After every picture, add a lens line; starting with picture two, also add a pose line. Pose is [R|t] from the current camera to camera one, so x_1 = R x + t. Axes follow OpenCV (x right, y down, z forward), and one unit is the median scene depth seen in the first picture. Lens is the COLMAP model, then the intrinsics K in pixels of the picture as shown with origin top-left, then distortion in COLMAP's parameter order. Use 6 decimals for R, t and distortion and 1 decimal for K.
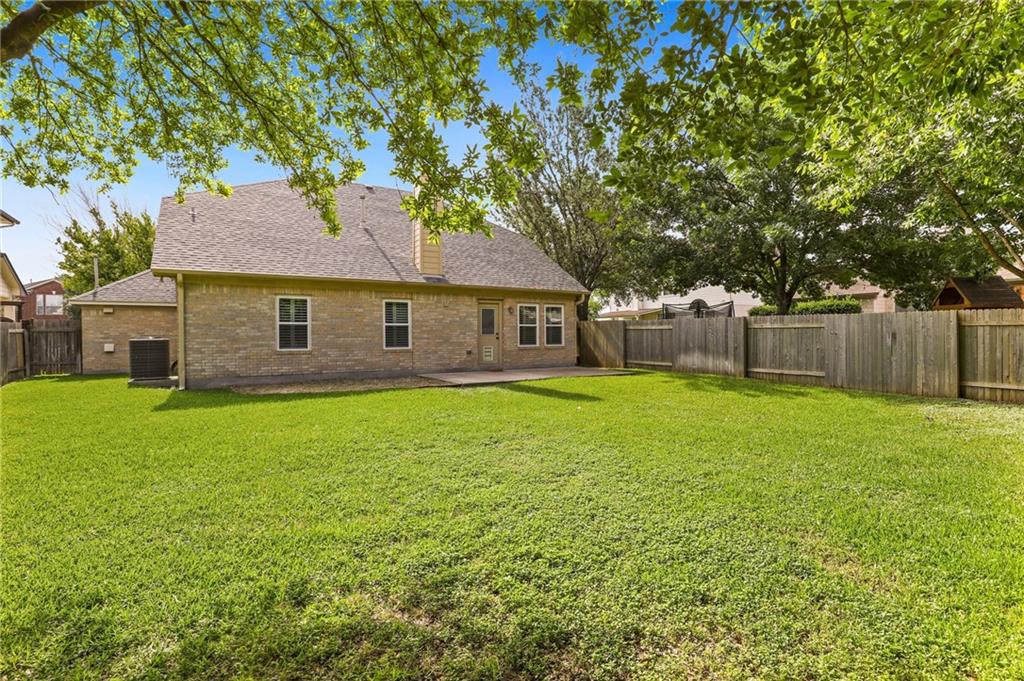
lens RADIAL K [[543.4, 0, 514.2], [0, 543.4, 338.9], [0, 0, 1]] dist [-0.001203, -0.000086]
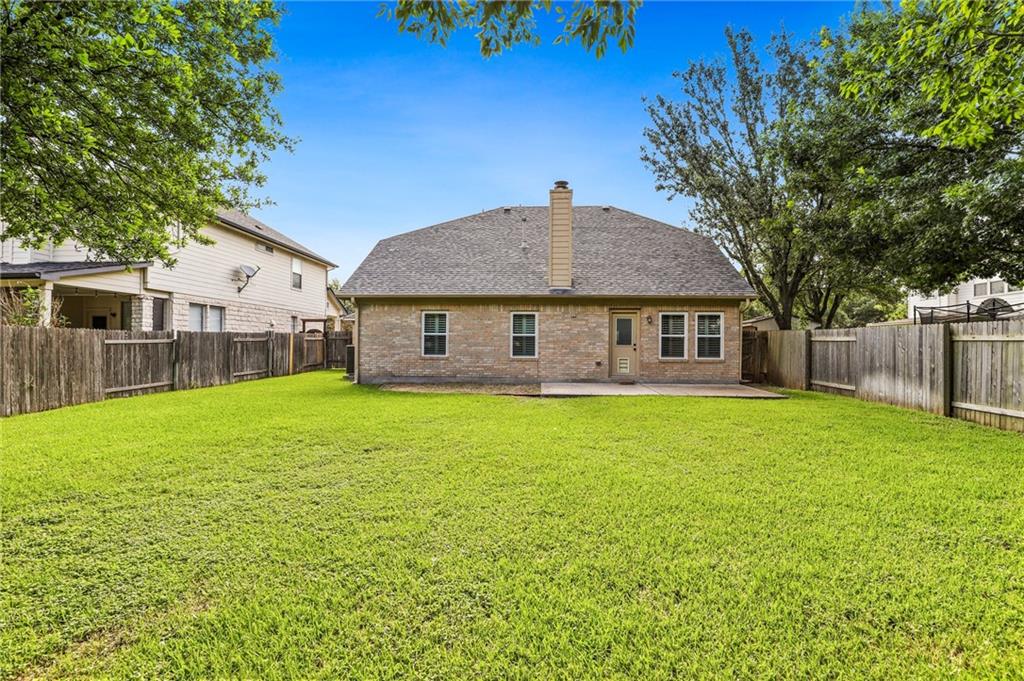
lens RADIAL K [[482.0, 0, 512.9], [0, 482.0, 348.2], [0, 0, 1]] dist [-0.021051, -0.000608]
pose [[0.799670, 0.015666, -0.600235, 0.338491], [-0.016676, 0.999853, 0.003880, -0.003695], [0.600208, 0.006906, 0.799814, 0.226394]]
